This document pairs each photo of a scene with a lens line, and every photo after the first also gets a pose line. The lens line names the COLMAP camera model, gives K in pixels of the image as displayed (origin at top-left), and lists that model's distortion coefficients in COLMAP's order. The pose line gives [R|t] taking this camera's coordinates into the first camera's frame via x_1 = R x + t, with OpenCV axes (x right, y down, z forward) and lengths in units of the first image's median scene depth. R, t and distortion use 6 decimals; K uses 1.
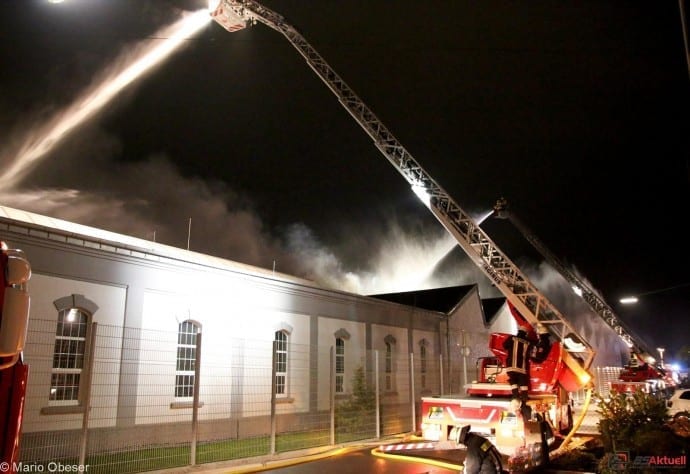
lens RADIAL K [[604.4, 0, 345.0], [0, 604.4, 237.0], [0, 0, 1]] dist [-0.035989, 0.014689]
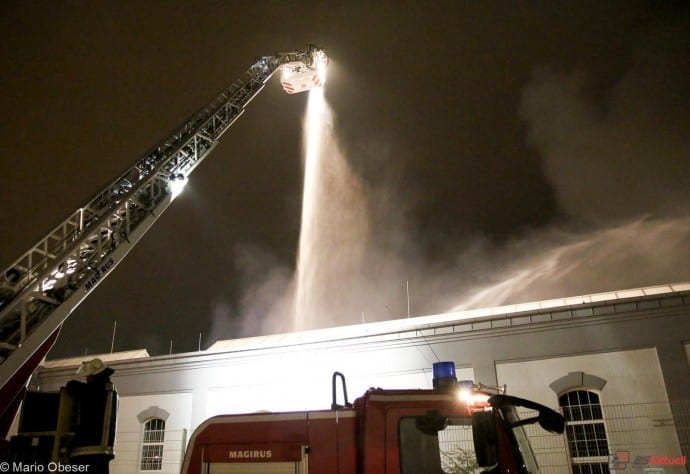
lens RADIAL K [[605.2, 0, 345.0], [0, 605.2, 237.0], [0, 0, 1]] dist [-0.068159, 0.089739]
pose [[0.140214, -0.369382, -0.918639, 0.810566], [0.247164, 0.911489, -0.328782, 0.264966], [0.958775, -0.180955, 0.219102, 1.111490]]
